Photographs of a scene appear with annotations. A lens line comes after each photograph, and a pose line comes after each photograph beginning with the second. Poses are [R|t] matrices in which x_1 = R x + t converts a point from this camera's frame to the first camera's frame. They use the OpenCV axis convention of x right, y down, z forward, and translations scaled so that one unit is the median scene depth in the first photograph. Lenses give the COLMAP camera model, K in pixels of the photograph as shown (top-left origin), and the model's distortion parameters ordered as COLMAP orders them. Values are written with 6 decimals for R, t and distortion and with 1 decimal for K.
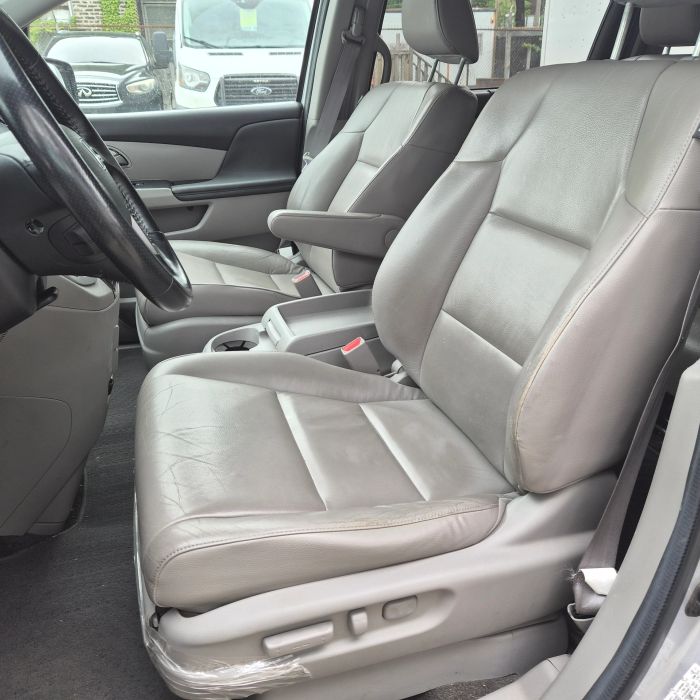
lens RADIAL K [[613.1, 0, 350.0], [0, 613.1, 350.0], [0, 0, 1]] dist [0.012848, 0.000677]
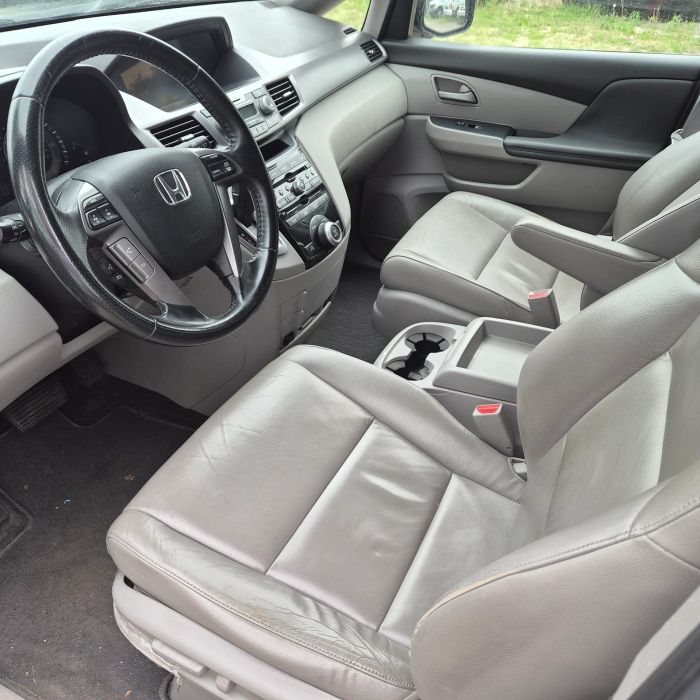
lens RADIAL K [[613.1, 0, 350.0], [0, 613.1, 350.0], [0, 0, 1]] dist [0.012848, 0.000677]
pose [[0.713495, 0.421980, -0.559337, 0.190132], [-0.309951, 0.906032, 0.288161, -0.165037], [0.628376, -0.032234, 0.777242, 0.119250]]
